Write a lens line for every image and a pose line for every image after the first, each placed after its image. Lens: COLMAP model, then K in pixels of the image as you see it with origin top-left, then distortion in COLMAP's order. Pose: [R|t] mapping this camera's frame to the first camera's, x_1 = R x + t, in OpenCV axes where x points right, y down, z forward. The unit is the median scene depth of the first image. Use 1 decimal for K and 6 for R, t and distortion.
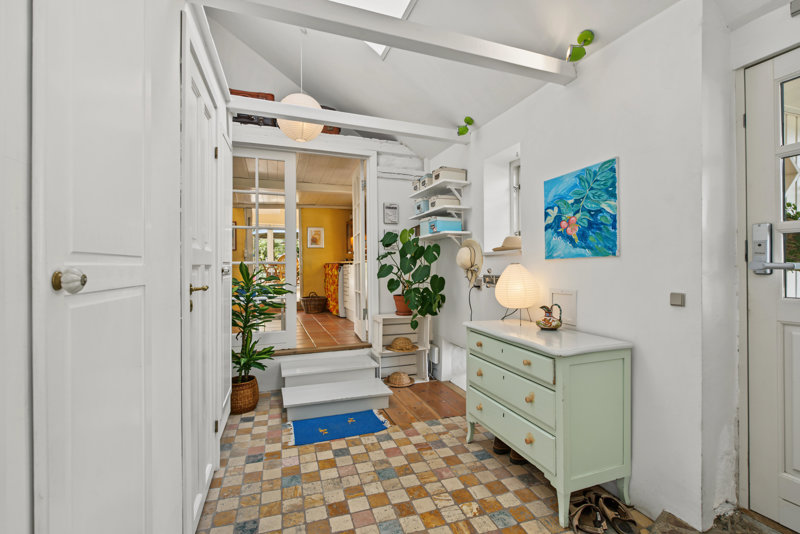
lens RADIAL K [[360.6, 0, 402.8], [0, 360.6, 266.1], [0, 0, 1]] dist [-0.005403, -0.000442]
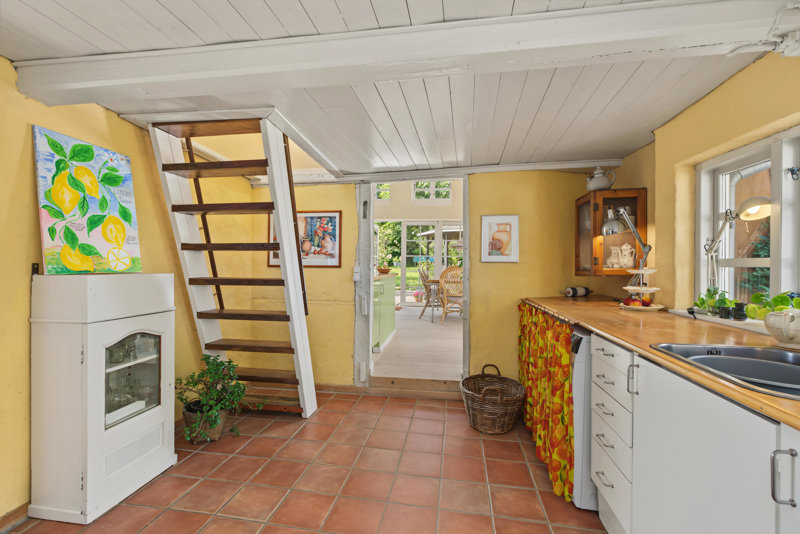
lens RADIAL K [[360.6, 0, 402.5], [0, 360.6, 266.3], [0, 0, 1]] dist [-0.005403, -0.000442]
pose [[0.875333, 0.015383, -0.483276, -0.133182], [-0.013450, 0.999882, 0.007465, -0.047936], [0.483333, -0.000034, 0.875436, 0.562466]]
